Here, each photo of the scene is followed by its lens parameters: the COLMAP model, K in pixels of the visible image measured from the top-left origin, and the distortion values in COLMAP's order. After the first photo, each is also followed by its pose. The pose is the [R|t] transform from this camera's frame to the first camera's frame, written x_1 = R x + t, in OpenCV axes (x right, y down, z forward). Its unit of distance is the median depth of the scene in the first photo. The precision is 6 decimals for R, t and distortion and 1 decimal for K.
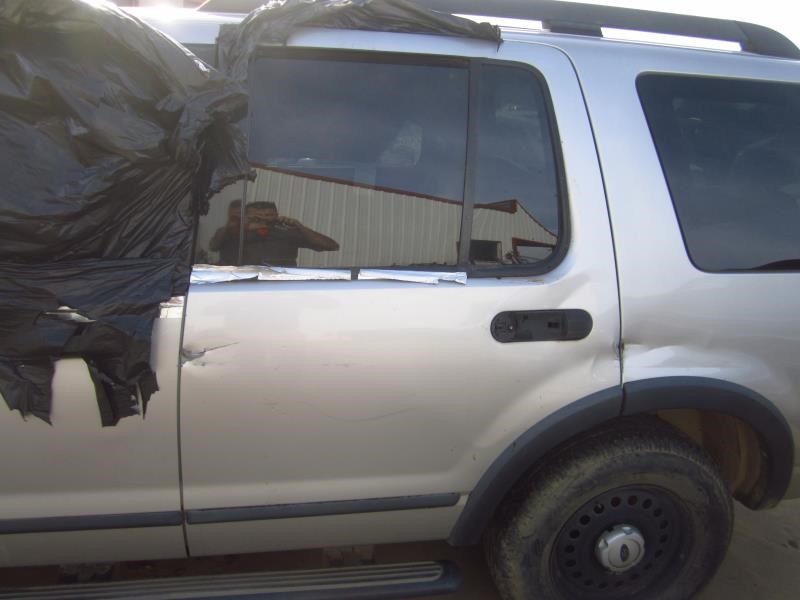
lens RADIAL K [[659.5, 0, 400.0], [0, 659.5, 300.0], [0, 0, 1]] dist [-0.031304, 0.000133]
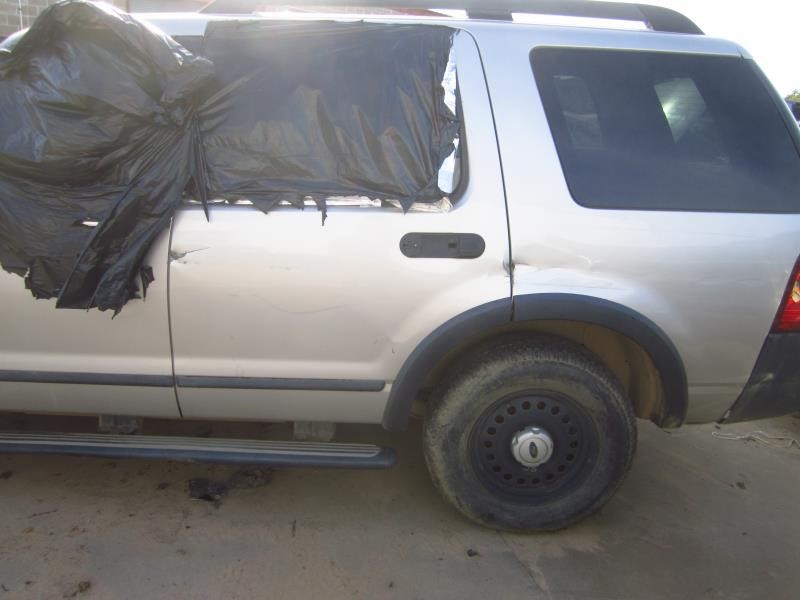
lens RADIAL K [[659.5, 0, 400.0], [0, 659.5, 300.0], [0, 0, 1]] dist [-0.031304, 0.000133]
pose [[0.985687, 0.029442, -0.165993, 0.311473], [-0.032685, 0.999324, -0.016835, 0.150236], [0.165385, 0.022020, 0.985983, -0.240517]]
